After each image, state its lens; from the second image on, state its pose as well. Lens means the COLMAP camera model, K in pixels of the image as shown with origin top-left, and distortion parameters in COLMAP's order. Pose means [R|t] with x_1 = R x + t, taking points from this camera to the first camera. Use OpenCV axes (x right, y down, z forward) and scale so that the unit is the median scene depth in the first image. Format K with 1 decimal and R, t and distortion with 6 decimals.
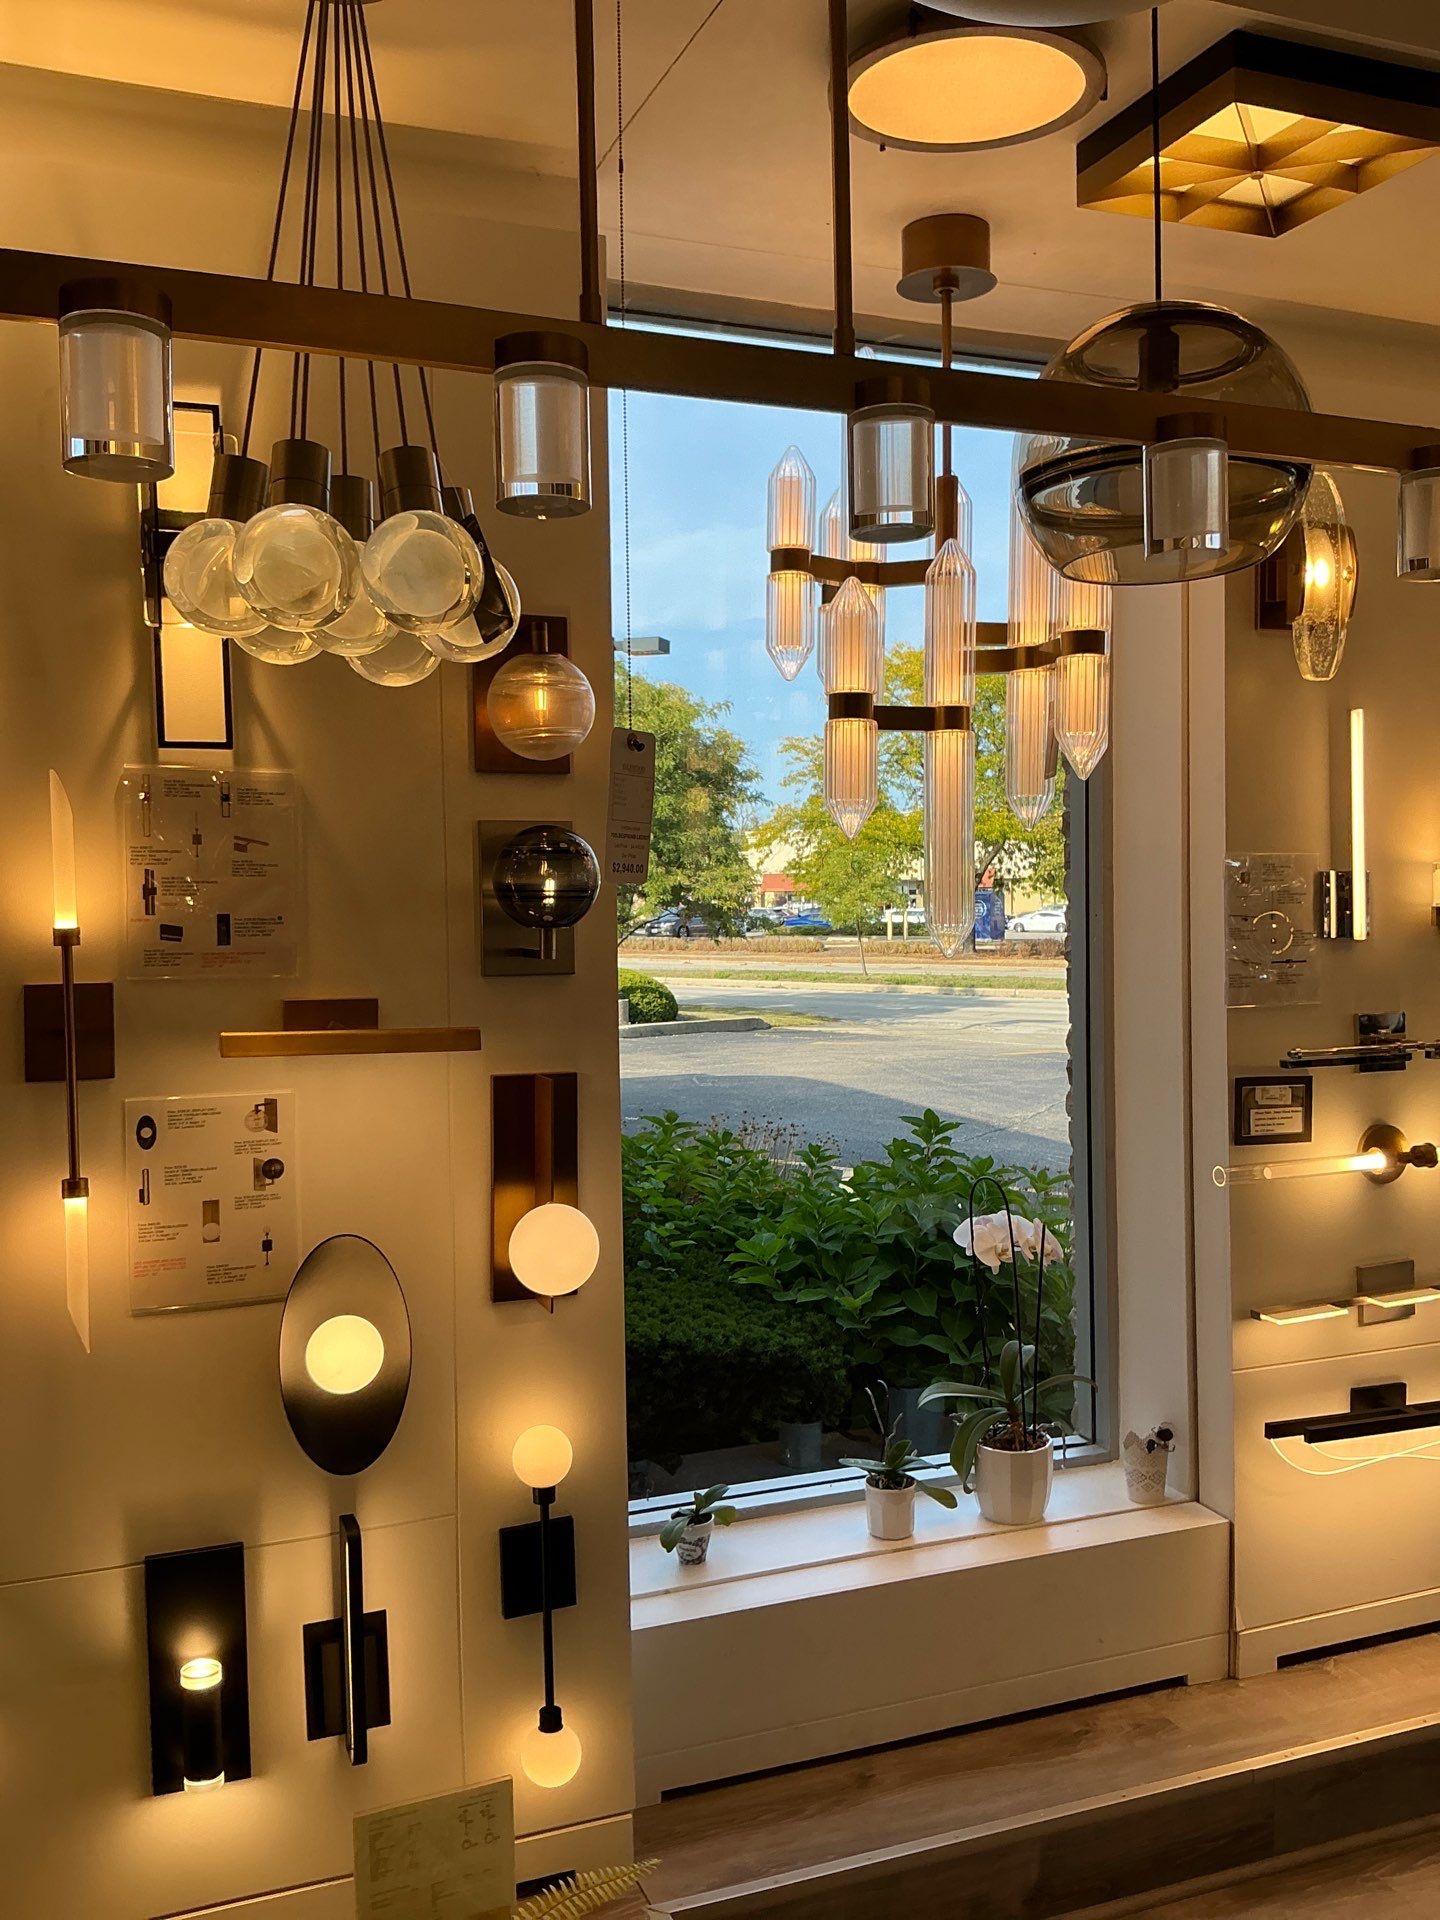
lens RADIAL K [[1599.9, 0, 705.7], [0, 1599.9, 957.8], [0, 0, 1]] dist [0.108269, -0.226302]
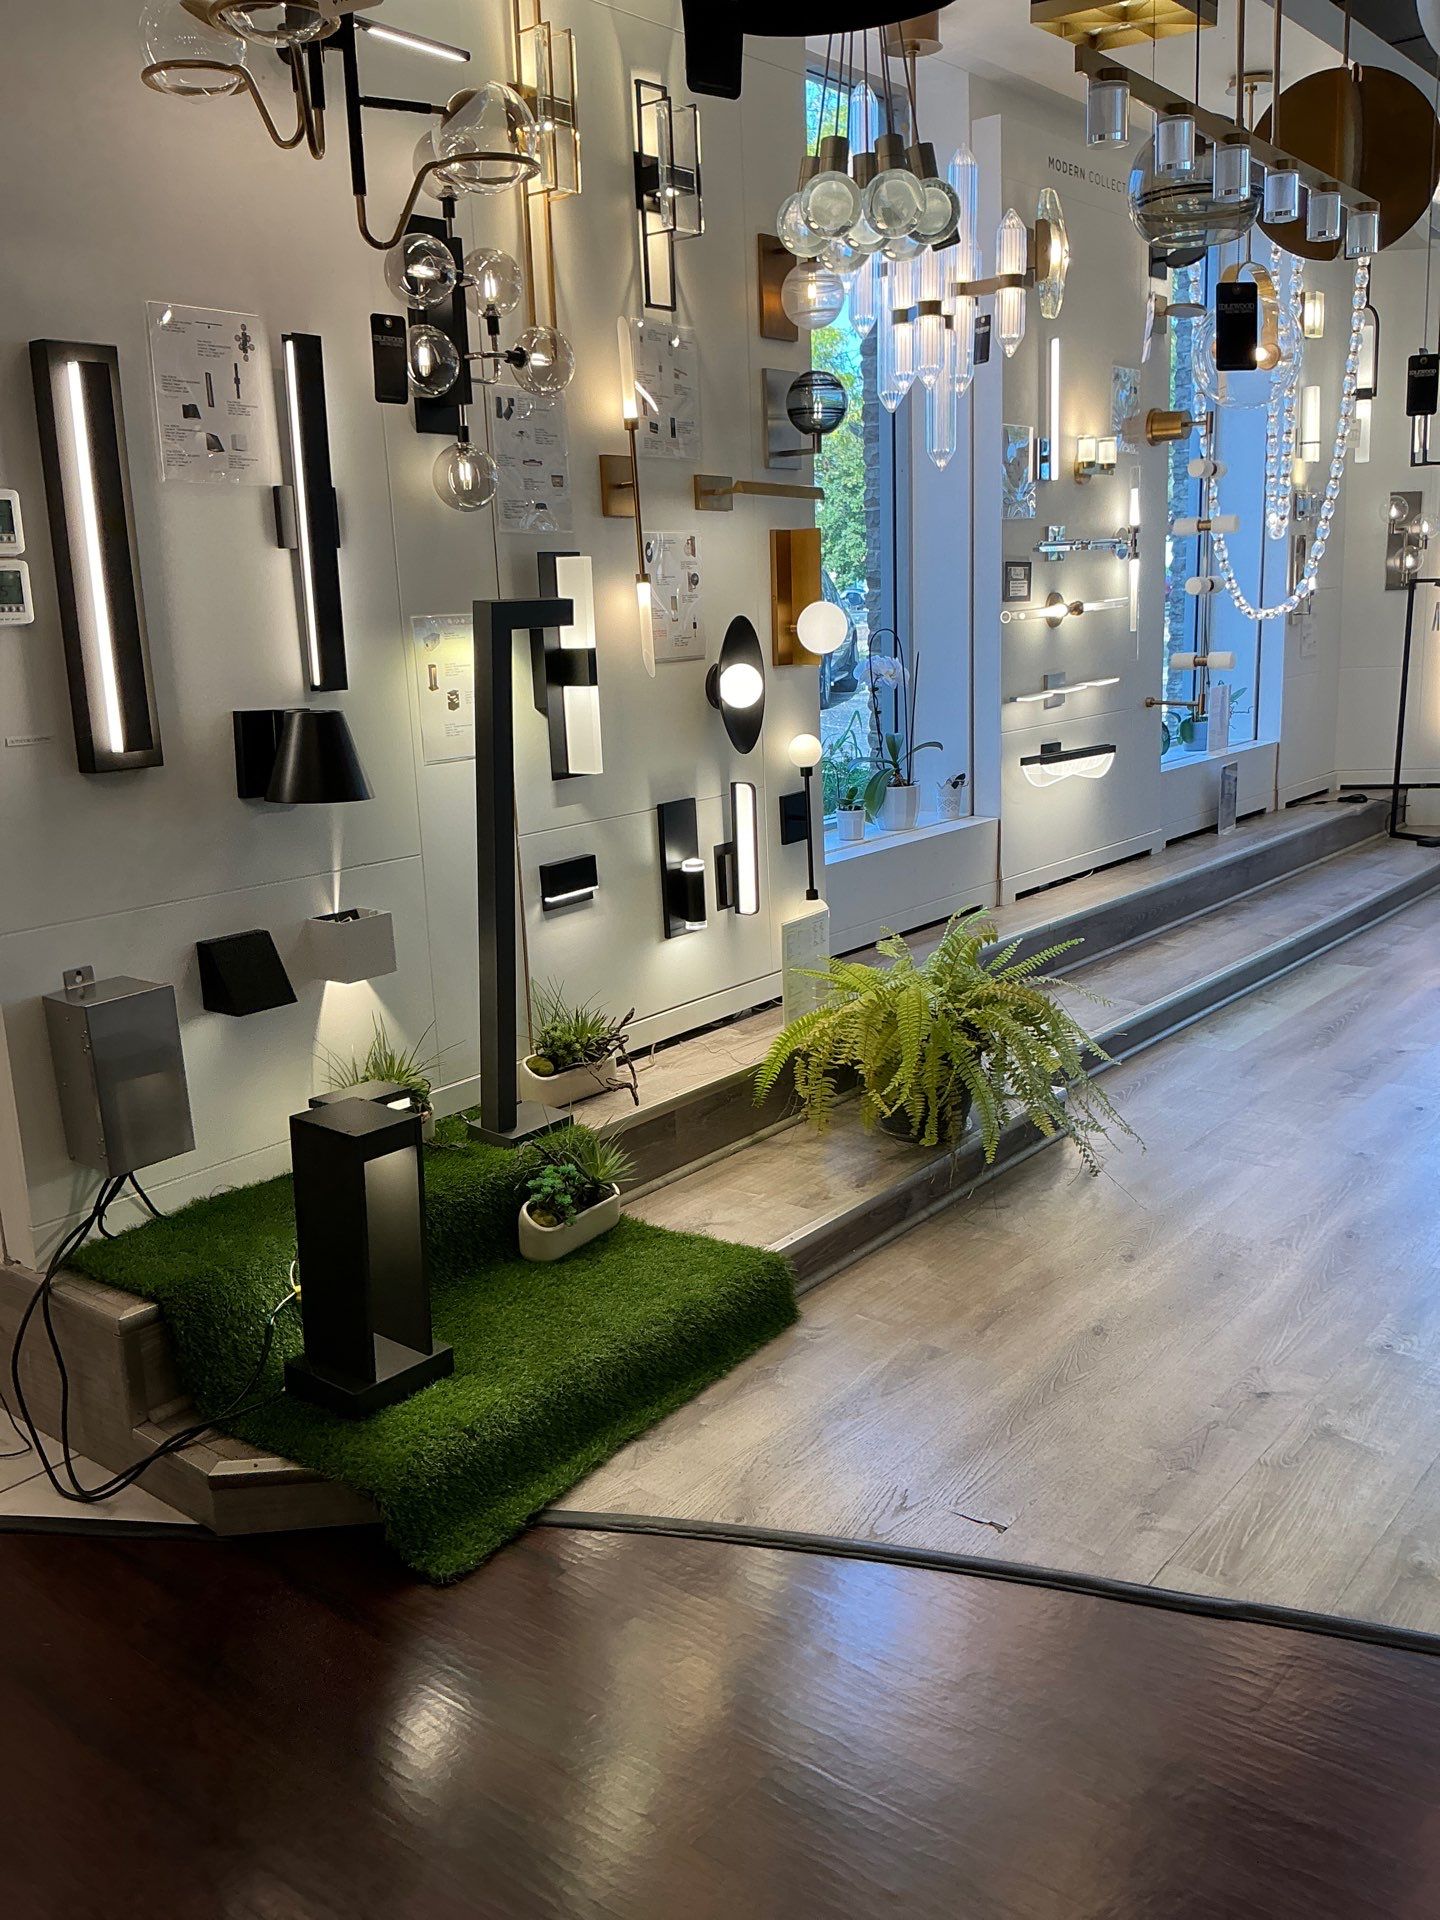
lens RADIAL K [[1599.9, 0, 706.6], [0, 1599.9, 974.2], [0, 0, 1]] dist [0.108269, -0.226302]
pose [[0.866052, -0.133741, 0.481734, -0.832464], [0.040338, 0.979107, 0.199306, 0.147948], [-0.498324, -0.153177, 0.853352, -0.382303]]
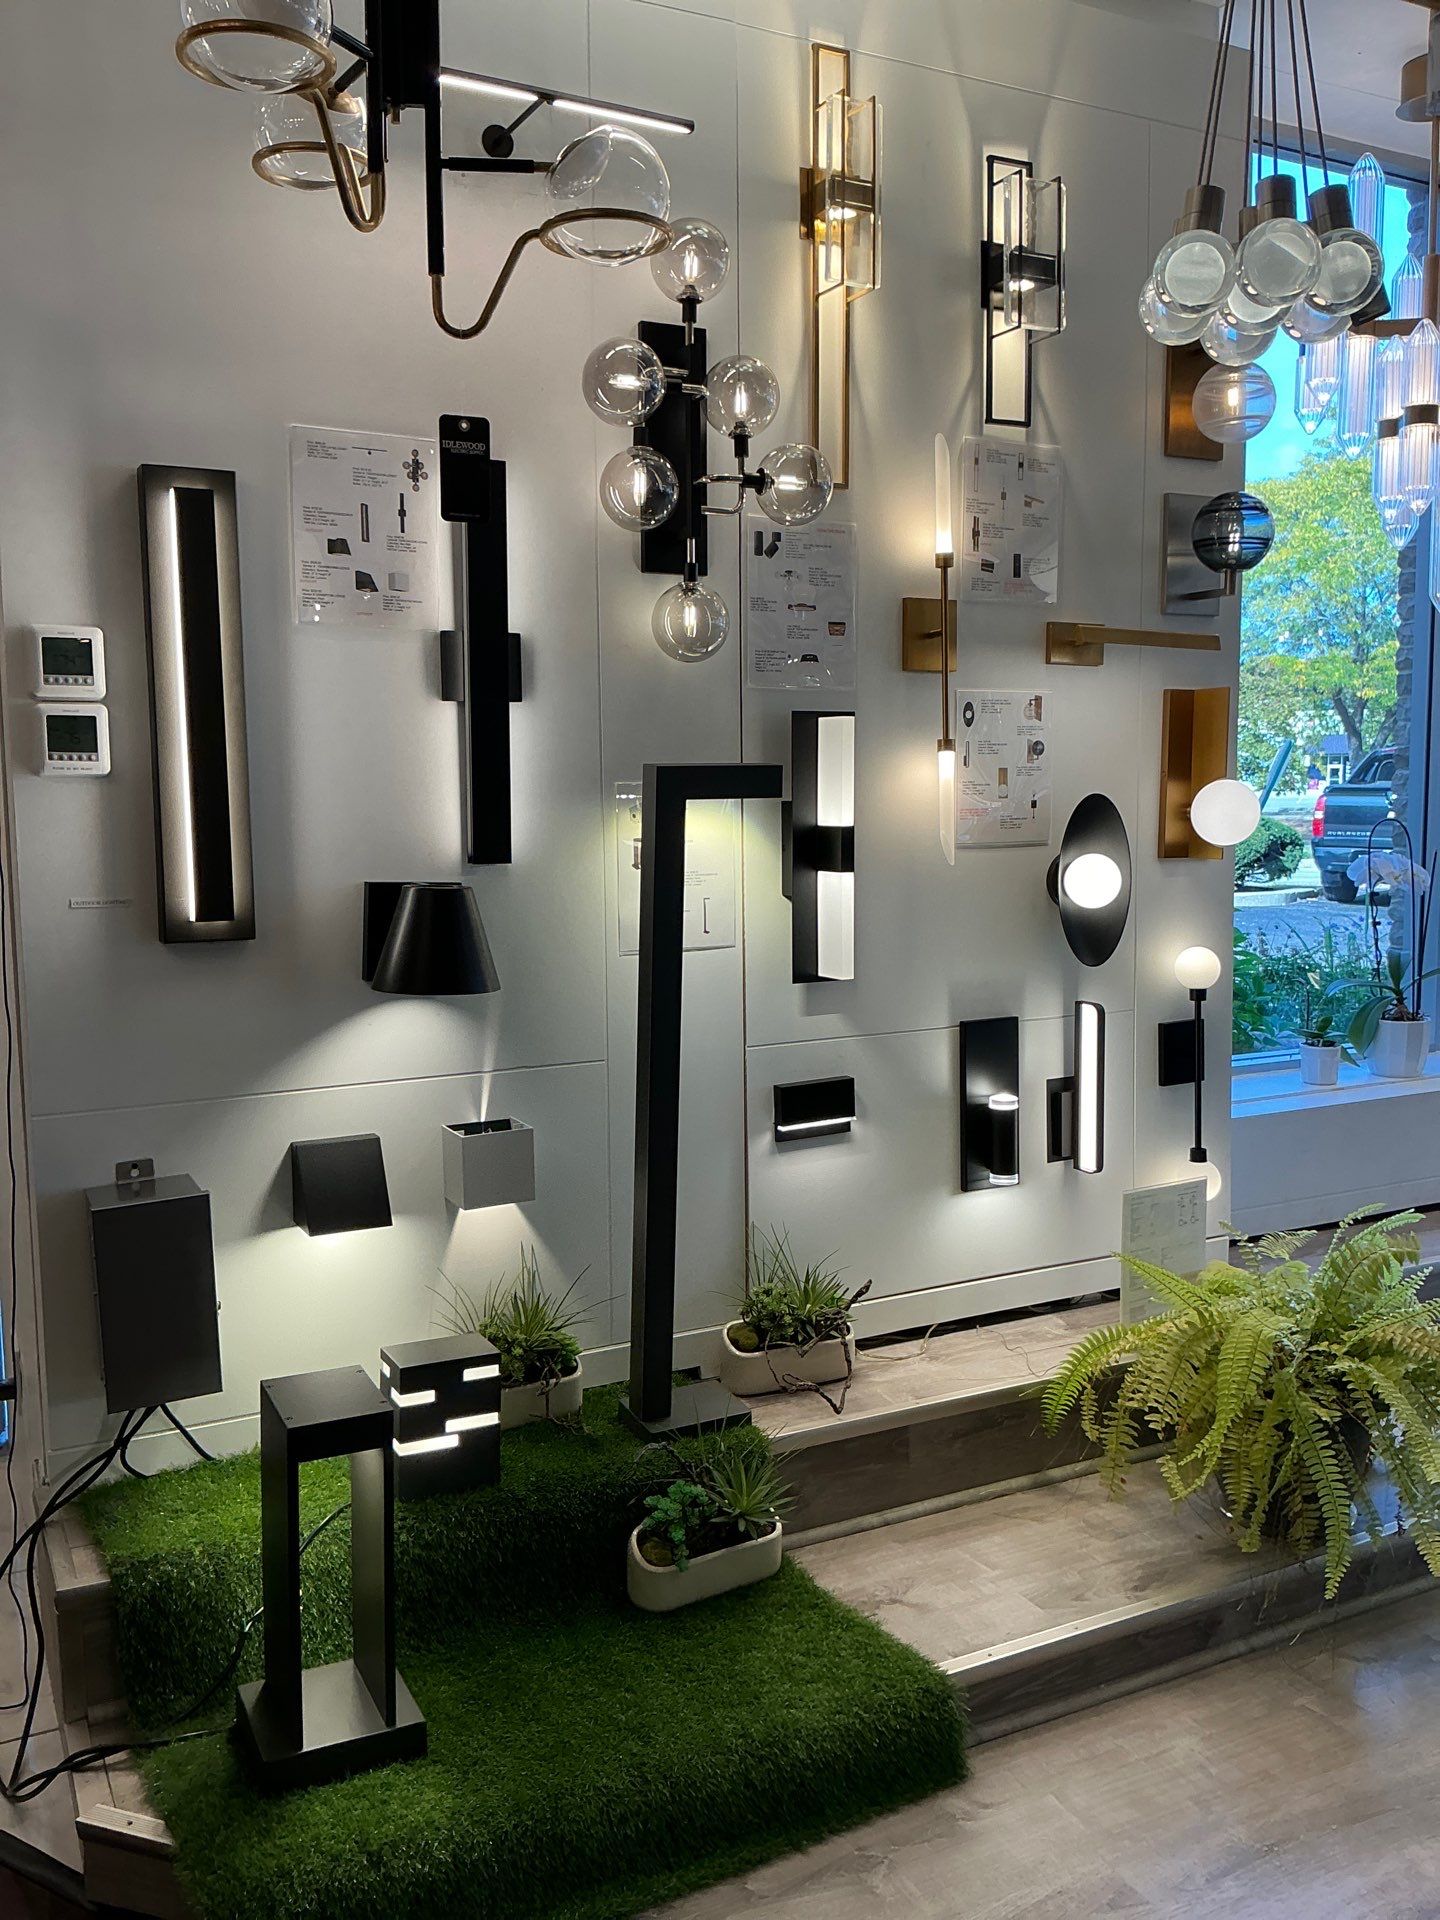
lens RADIAL K [[1599.9, 0, 699.5], [0, 1599.9, 962.8], [0, 0, 1]] dist [0.108269, -0.226302]
pose [[0.994775, -0.005532, 0.101944, -0.509768], [-0.002638, 0.996805, 0.079836, 0.150025], [-0.102060, -0.079688, 0.991581, -0.245323]]
